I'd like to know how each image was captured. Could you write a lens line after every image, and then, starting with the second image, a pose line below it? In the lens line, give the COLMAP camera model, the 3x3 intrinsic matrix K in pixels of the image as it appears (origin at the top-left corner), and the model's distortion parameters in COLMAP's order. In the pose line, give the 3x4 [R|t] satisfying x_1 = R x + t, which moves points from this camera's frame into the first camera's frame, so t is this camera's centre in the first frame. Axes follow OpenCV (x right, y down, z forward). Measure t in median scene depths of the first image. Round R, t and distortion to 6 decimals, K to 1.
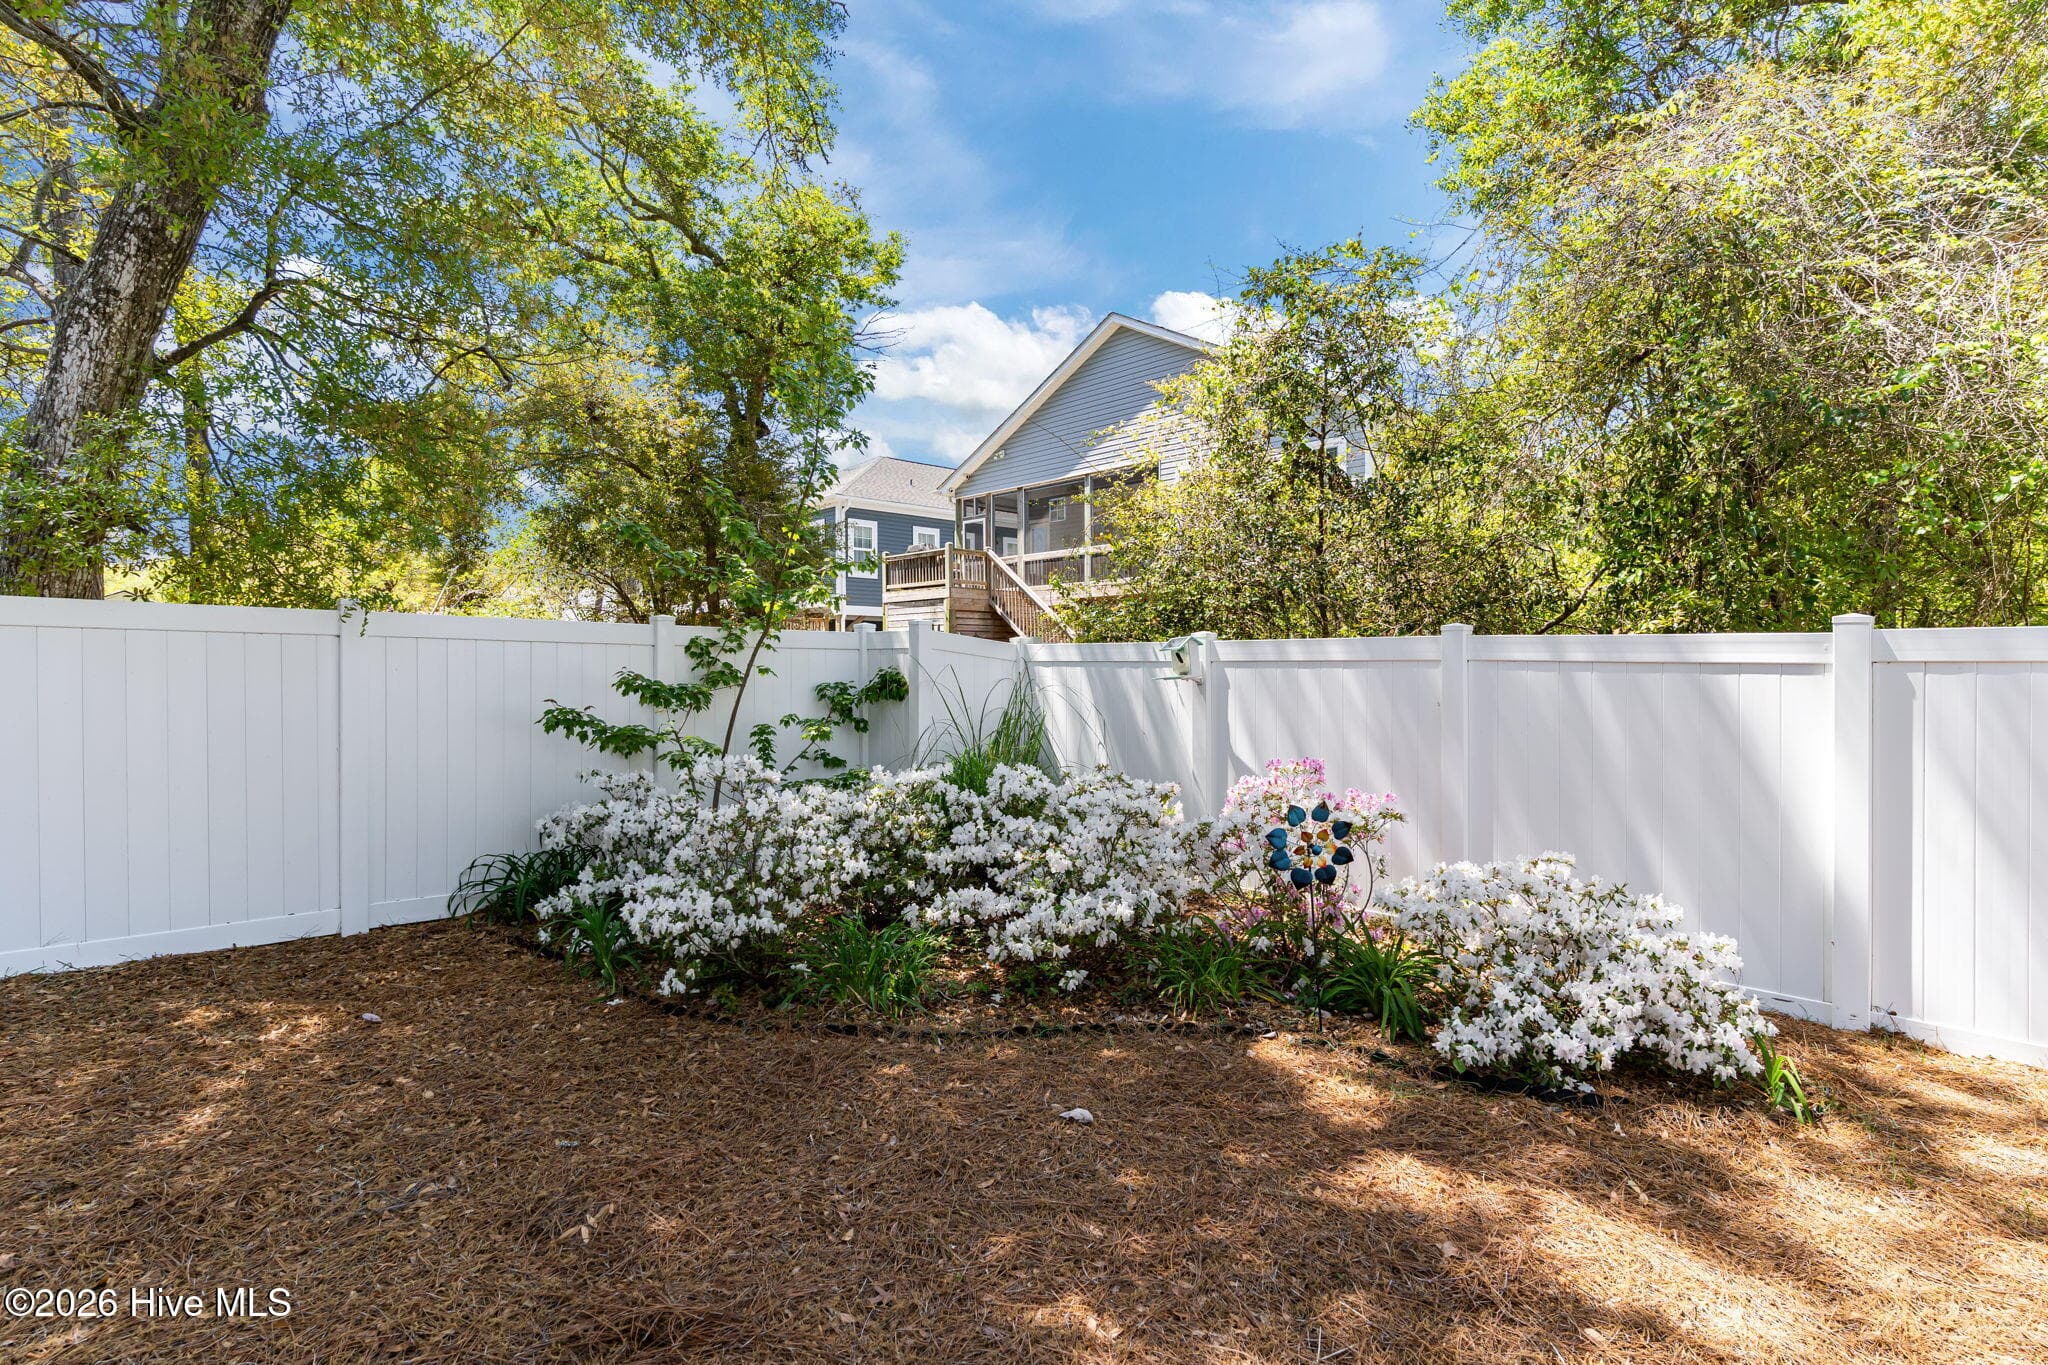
lens RADIAL K [[966.3, 0, 1023.8], [0, 966.3, 663.2], [0, 0, 1]] dist [0.000350, 0.000397]
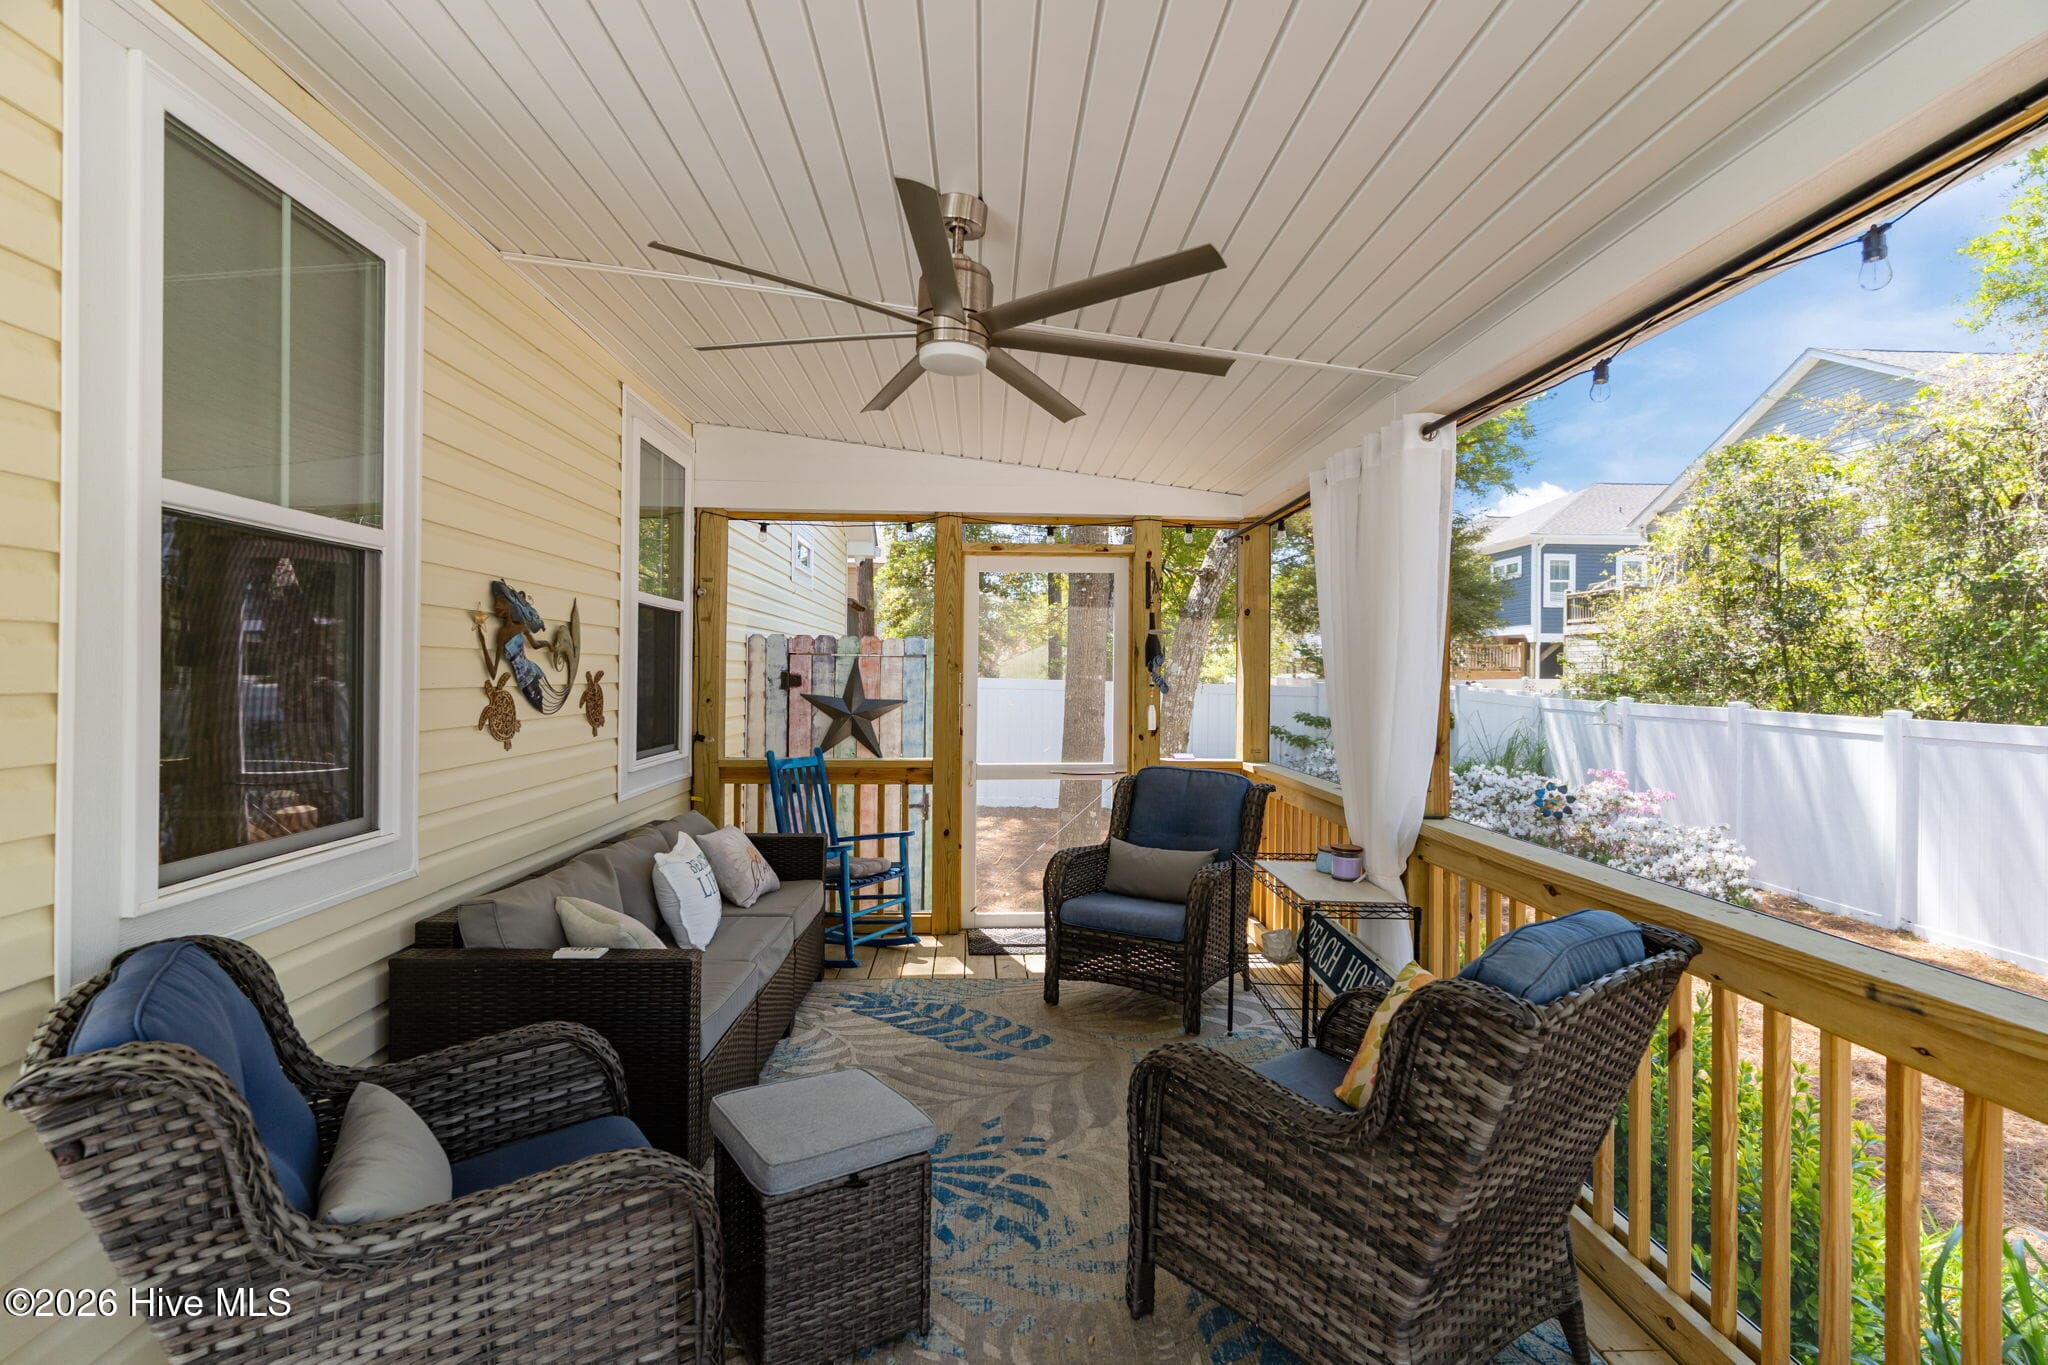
lens RADIAL K [[966.3, 0, 1023.8], [0, 966.3, 663.2], [0, 0, 1]] dist [0.000350, 0.000397]
pose [[0.743984, 0.002748, -0.668192, 0.632957], [-0.009251, 0.999938, -0.006187, -0.085499], [0.668134, 0.010784, 0.743963, -1.147592]]
